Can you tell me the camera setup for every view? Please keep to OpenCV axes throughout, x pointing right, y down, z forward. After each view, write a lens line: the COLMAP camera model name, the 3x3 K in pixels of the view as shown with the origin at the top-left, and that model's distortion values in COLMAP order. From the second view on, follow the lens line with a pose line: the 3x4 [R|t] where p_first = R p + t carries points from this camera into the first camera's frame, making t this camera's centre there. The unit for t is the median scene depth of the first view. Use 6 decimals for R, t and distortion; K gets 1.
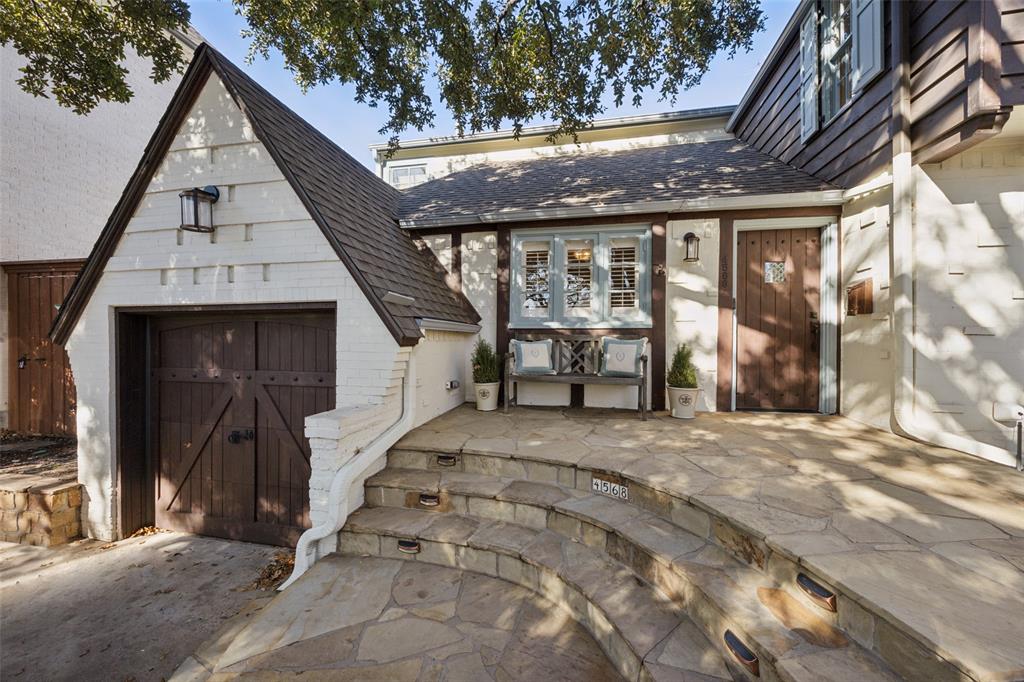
lens RADIAL K [[400.3, 0, 515.9], [0, 400.3, 338.3], [0, 0, 1]] dist [-0.000239, 0.000230]
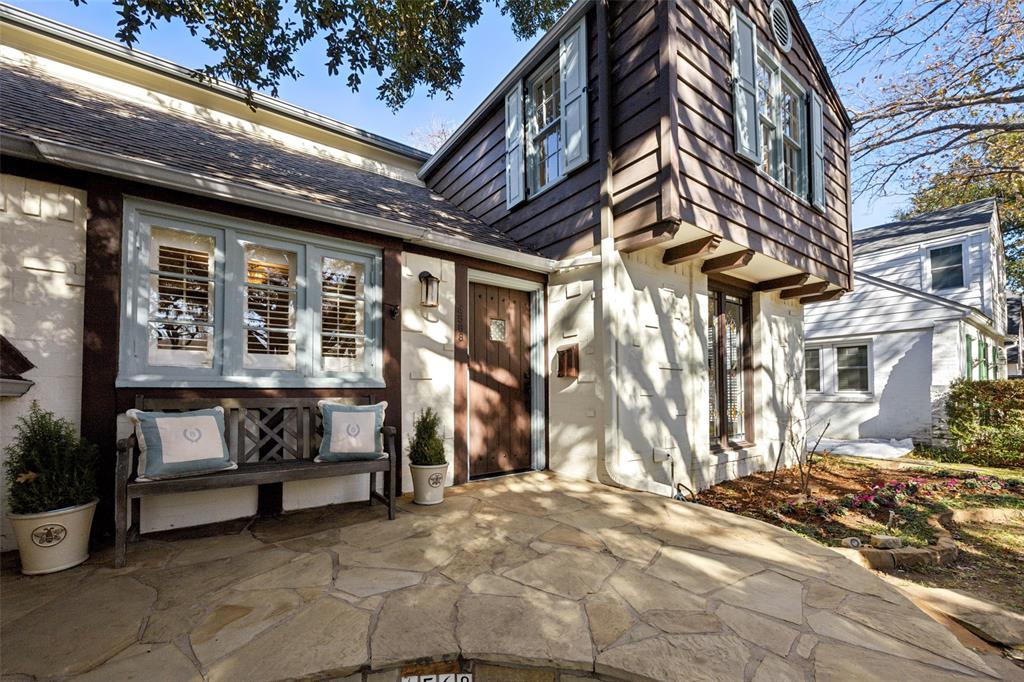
lens RADIAL K [[416.2, 0, 511.6], [0, 416.2, 382.2], [0, 0, 1]] dist [0.000438, 0.000224]
pose [[0.679706, 0.012043, 0.733386, -0.068223], [0.004588, 0.999776, -0.020669, -0.018254], [-0.733471, 0.017414, 0.679498, 0.292049]]
